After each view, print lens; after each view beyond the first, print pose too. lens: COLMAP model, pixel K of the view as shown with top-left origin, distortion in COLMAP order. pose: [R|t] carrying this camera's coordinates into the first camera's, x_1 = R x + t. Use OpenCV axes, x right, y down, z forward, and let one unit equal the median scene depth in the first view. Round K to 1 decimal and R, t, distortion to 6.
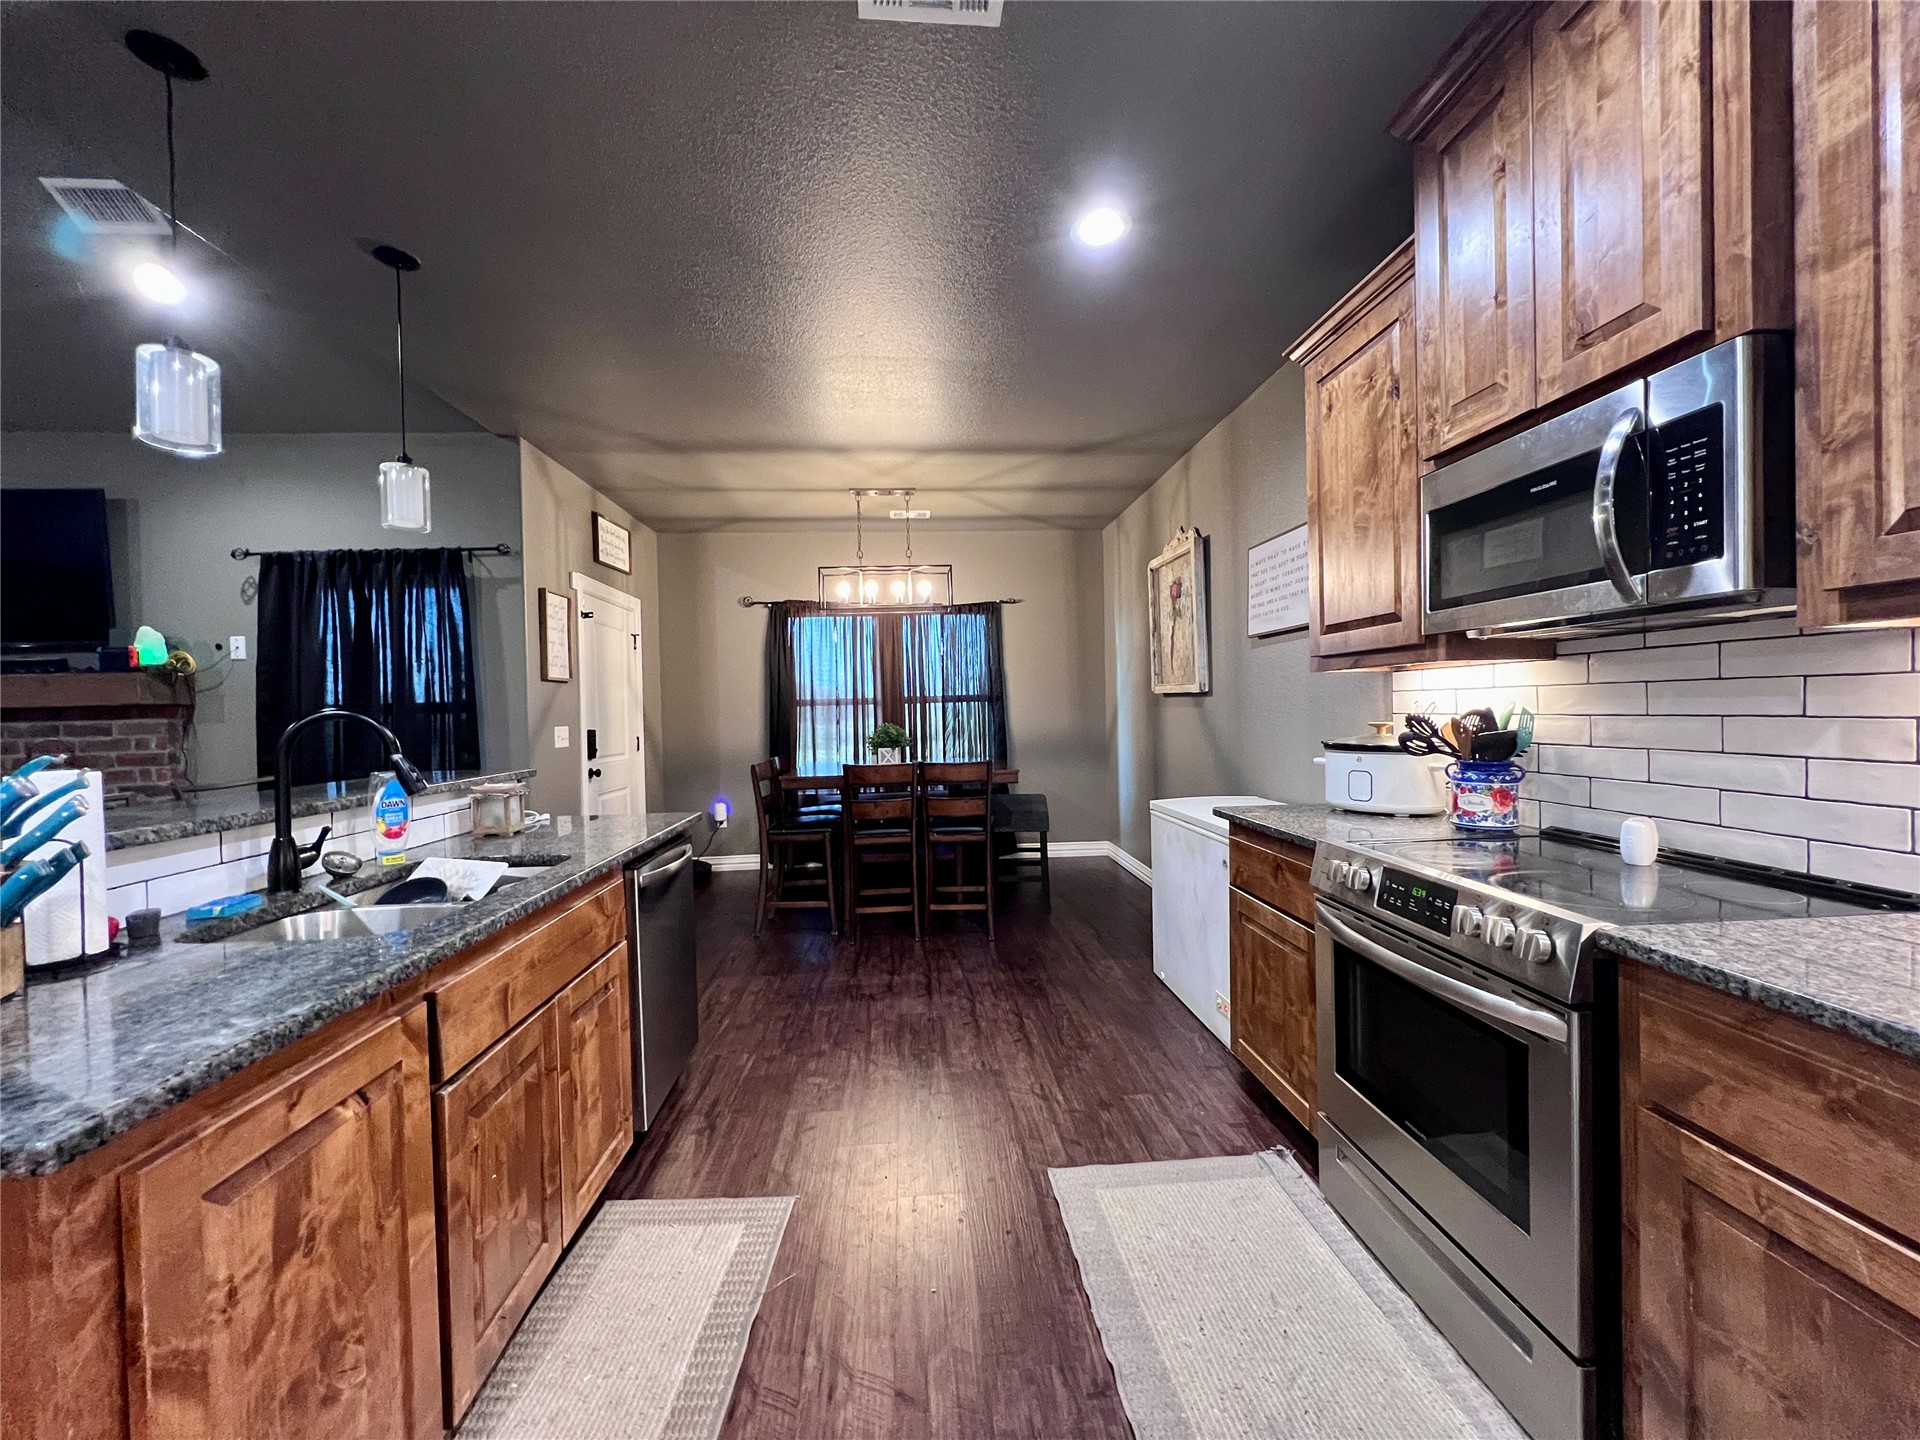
lens RADIAL K [[766.5, 0, 960.0], [0, 766.5, 720.0], [0, 0, 1]] dist [0.001058, -0.000241]
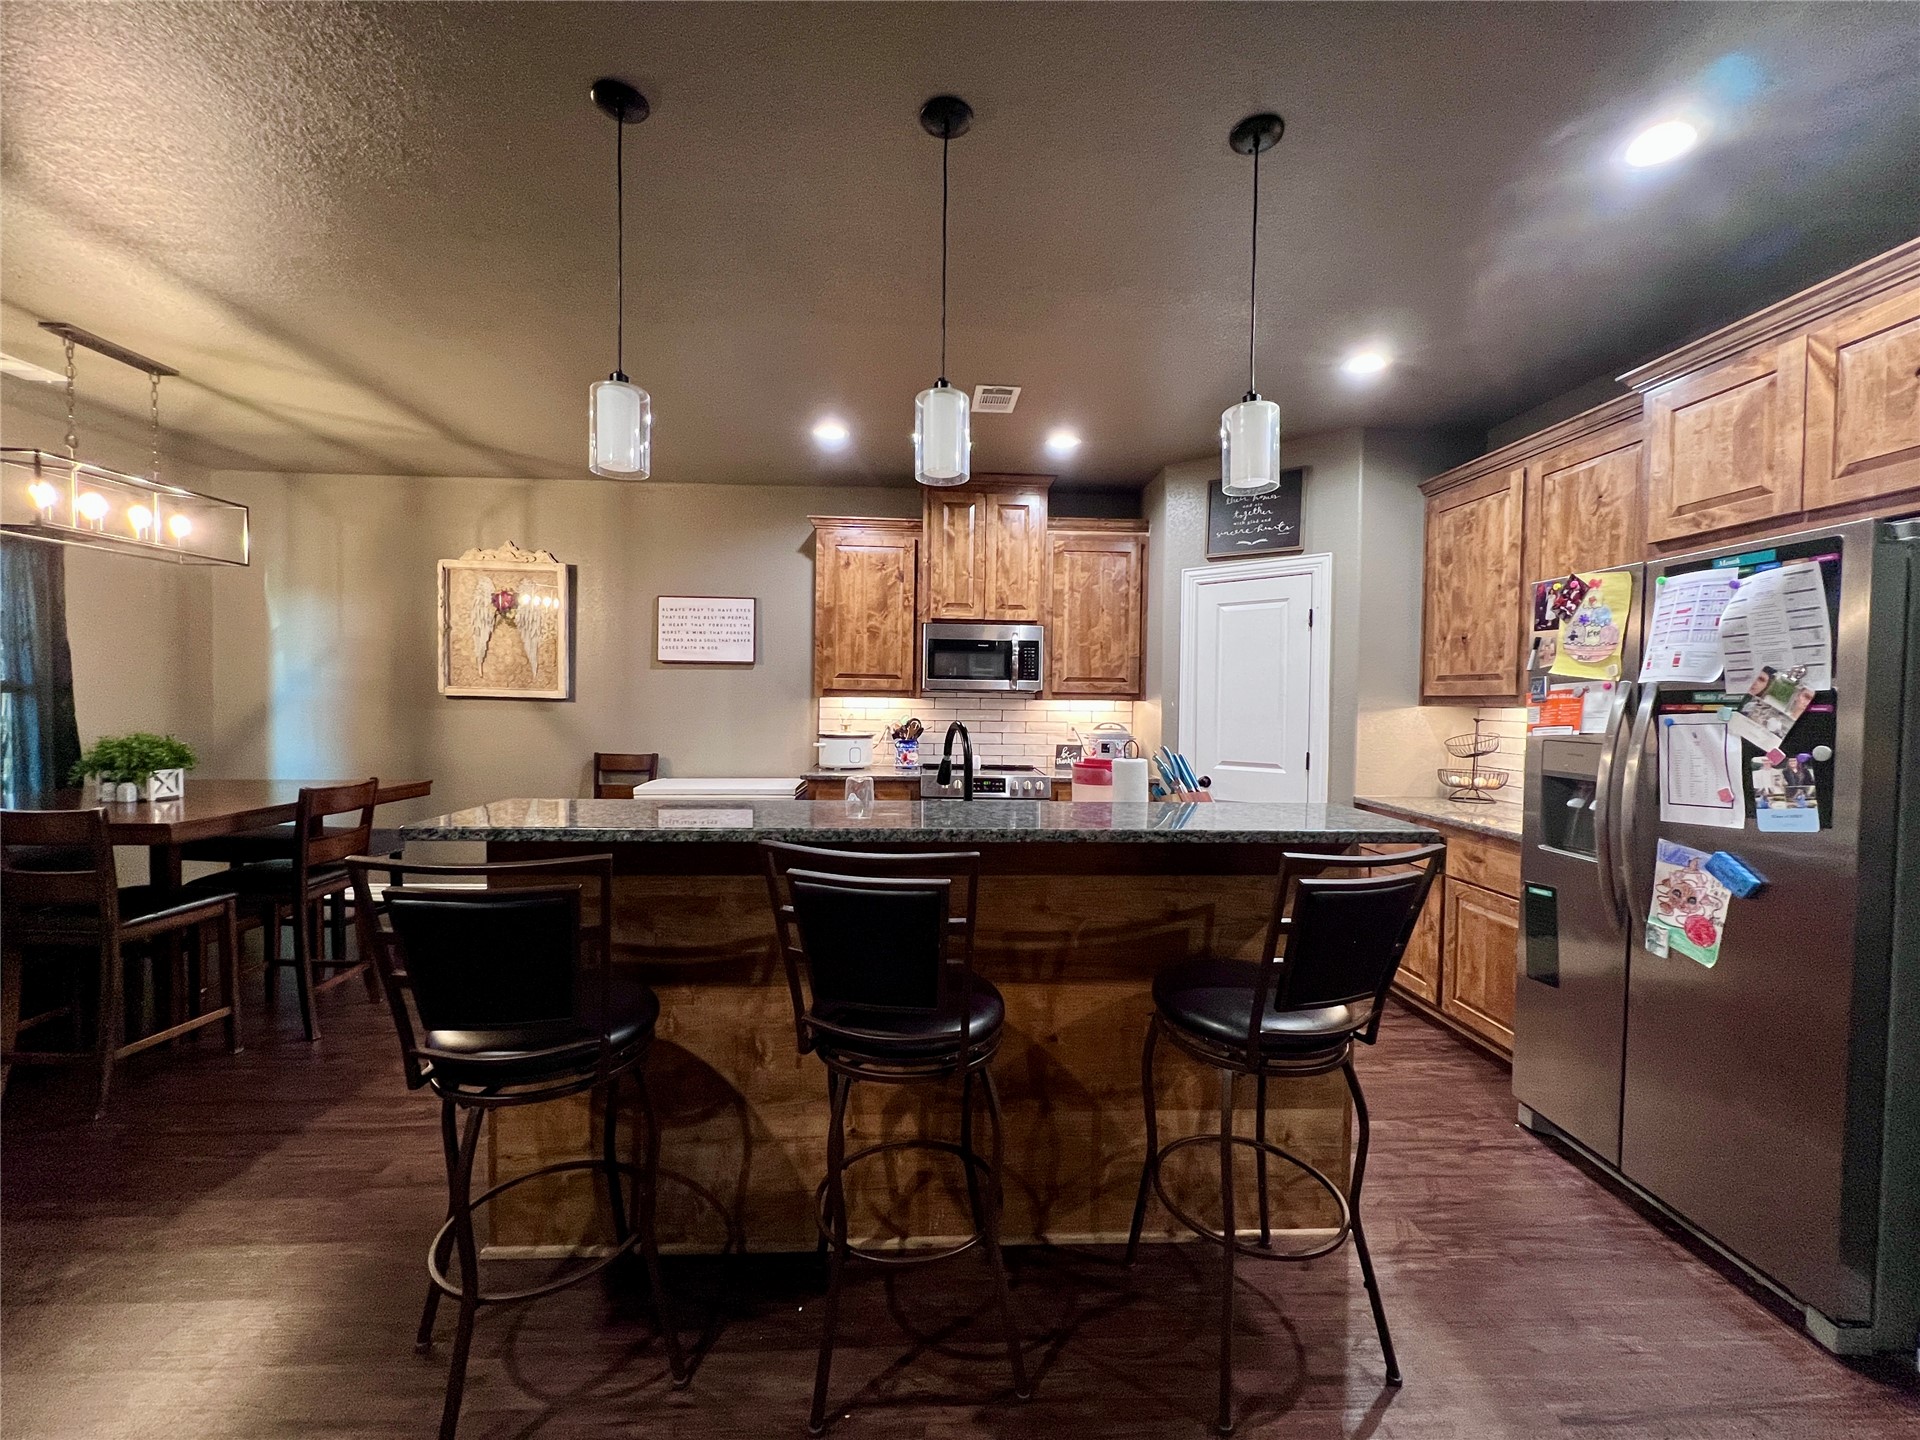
lens RADIAL K [[766.5, 0, 960.0], [0, 766.5, 720.0], [0, 0, 1]] dist [0.001058, -0.000241]
pose [[0.022274, -0.004510, 0.999742, -0.652247], [0.000088, 0.999990, 0.004509, -0.007064], [-0.999752, -0.000013, 0.022274, 0.296696]]
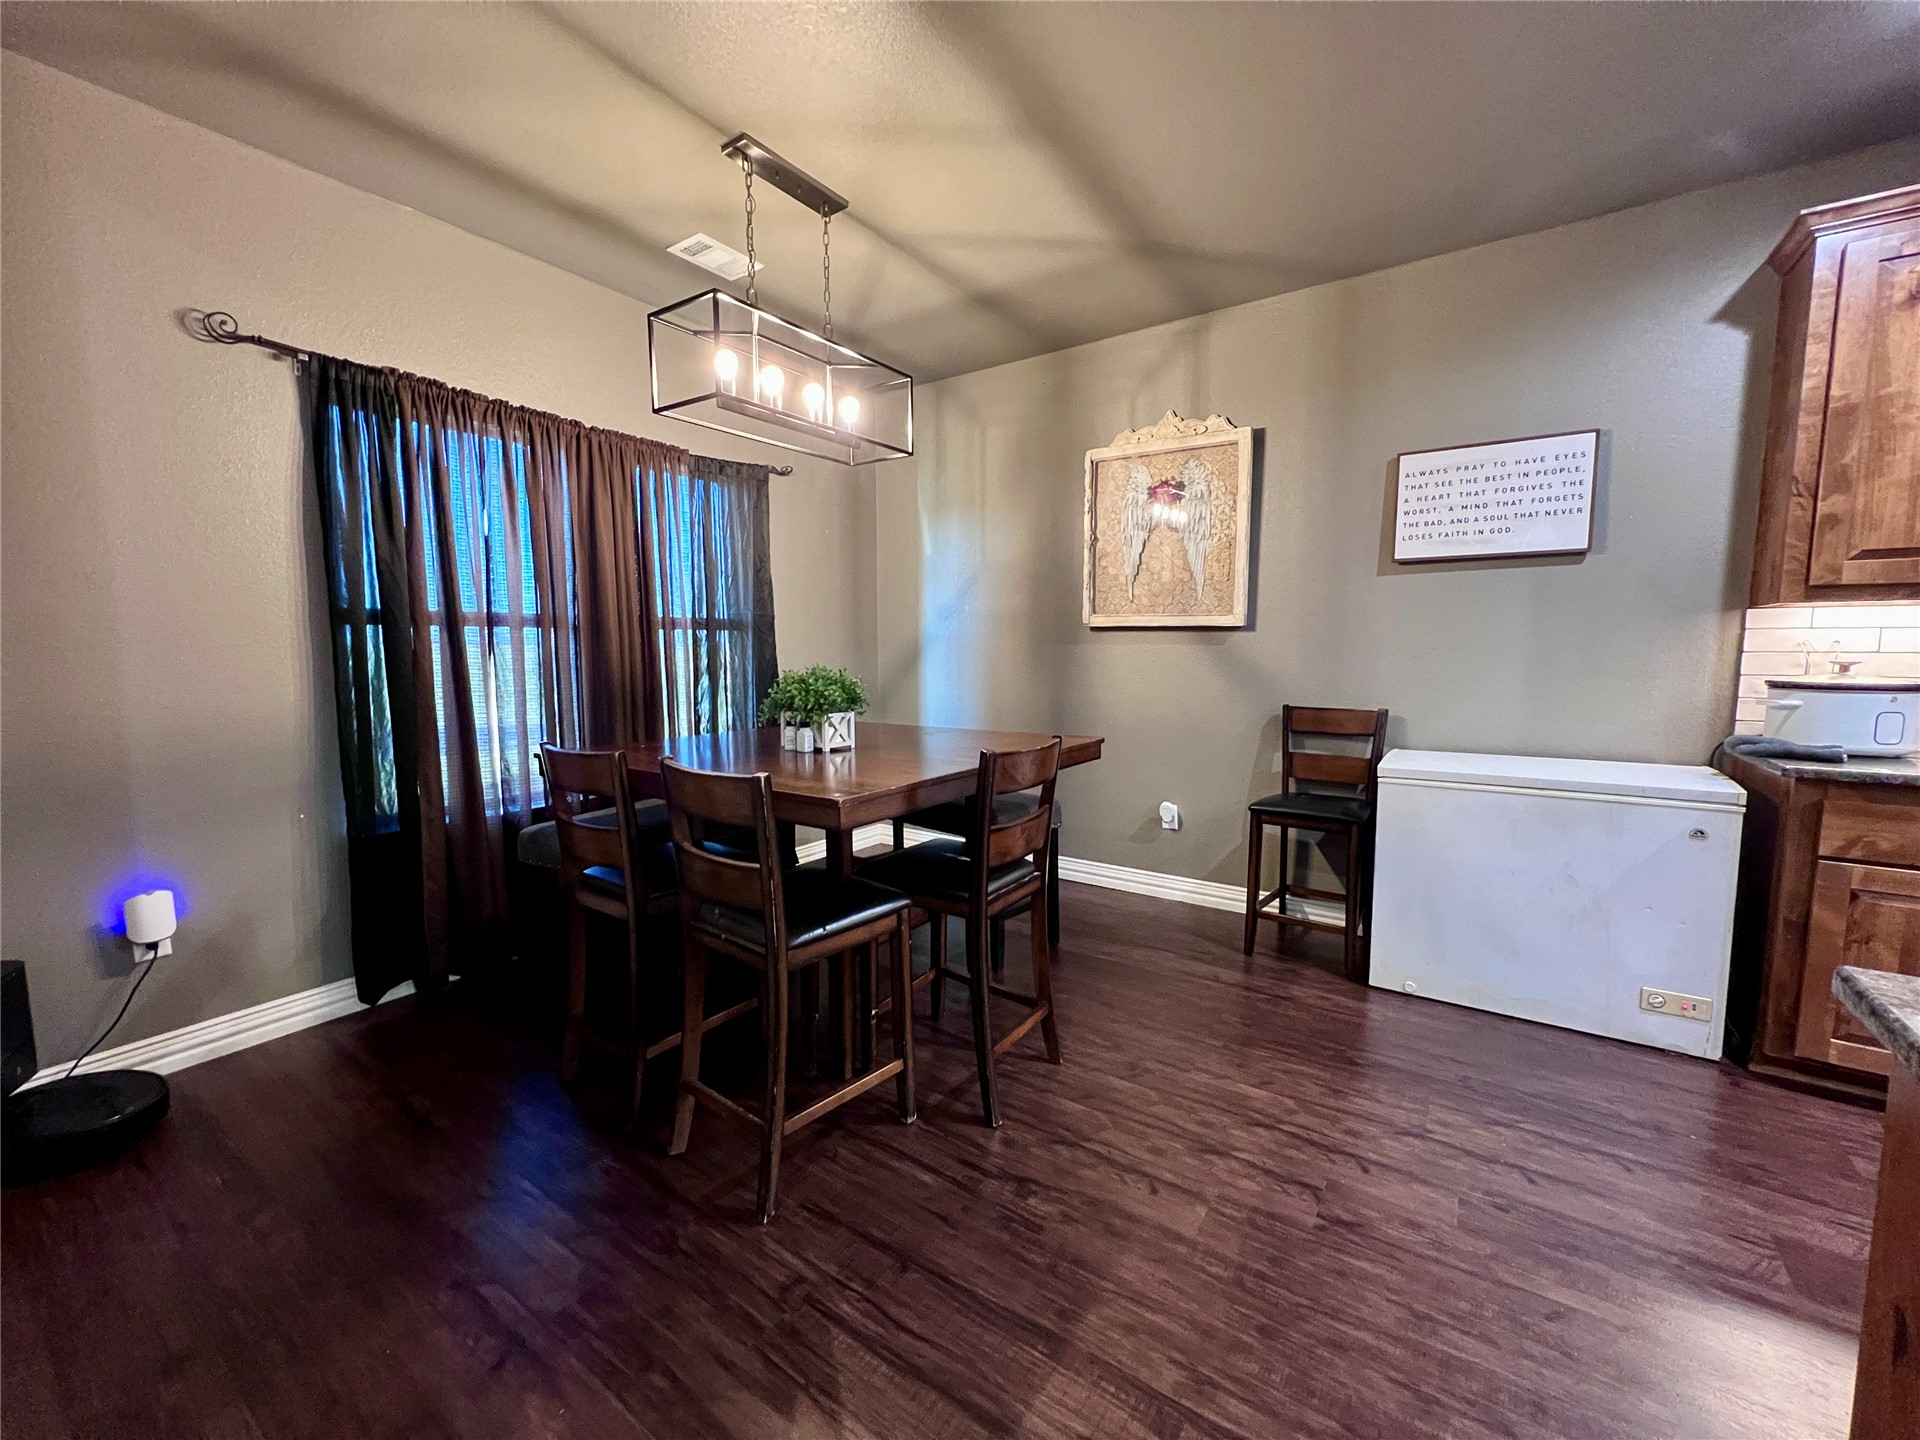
lens RADIAL K [[766.5, 0, 960.0], [0, 766.5, 720.0], [0, 0, 1]] dist [0.001058, -0.000241]
pose [[0.630647, -0.053221, 0.774243, -0.396453], [-0.000889, 0.997596, 0.069298, 0.005353], [-0.776069, -0.044391, 0.629083, 0.563842]]
